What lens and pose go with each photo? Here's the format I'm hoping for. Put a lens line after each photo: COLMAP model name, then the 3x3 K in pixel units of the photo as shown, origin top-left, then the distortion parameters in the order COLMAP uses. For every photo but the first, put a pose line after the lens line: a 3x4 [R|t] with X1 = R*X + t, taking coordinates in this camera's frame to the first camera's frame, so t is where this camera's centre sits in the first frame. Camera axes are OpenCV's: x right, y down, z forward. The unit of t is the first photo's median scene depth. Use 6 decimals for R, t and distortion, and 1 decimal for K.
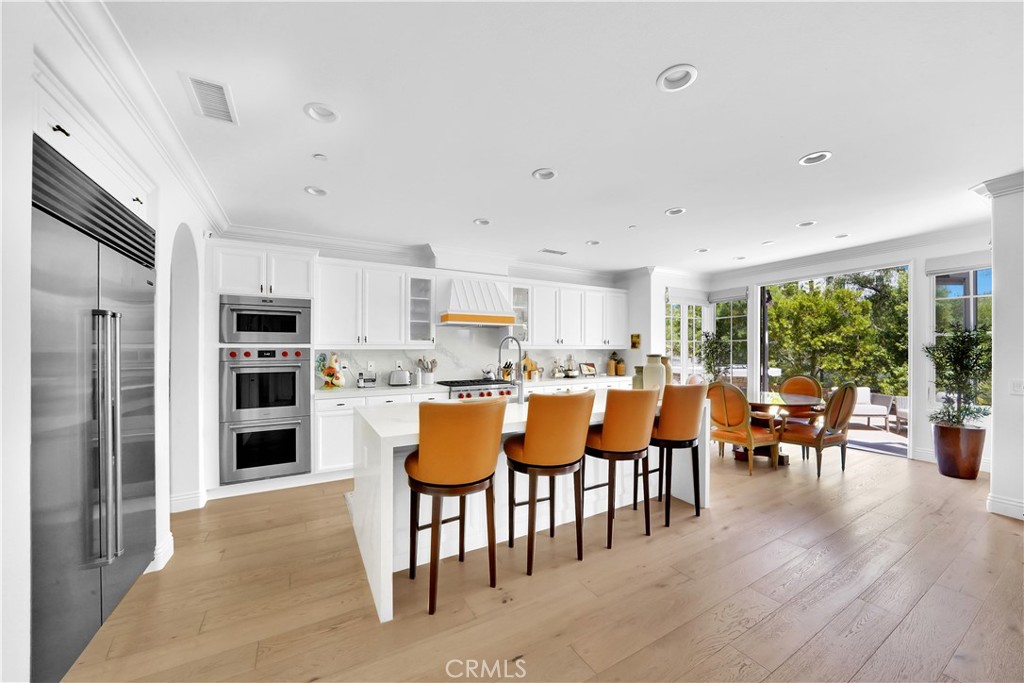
lens RADIAL K [[364.8, 0, 510.9], [0, 364.8, 356.5], [0, 0, 1]] dist [-0.031487, 0.000042]
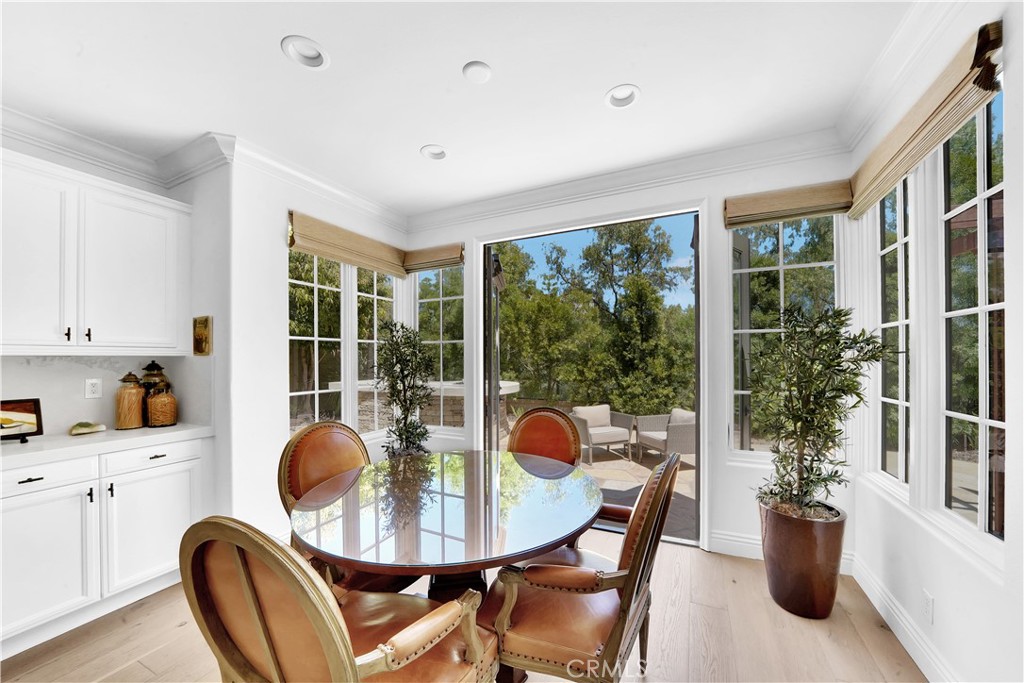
lens RADIAL K [[373.5, 0, 512.3], [0, 373.5, 362.1], [0, 0, 1]] dist [0.000287, 0.000045]
pose [[0.816457, -0.002850, 0.577399, 0.366984], [0.008927, 0.999931, -0.007688, -0.007302], [-0.577337, 0.011431, 0.816426, 0.464689]]
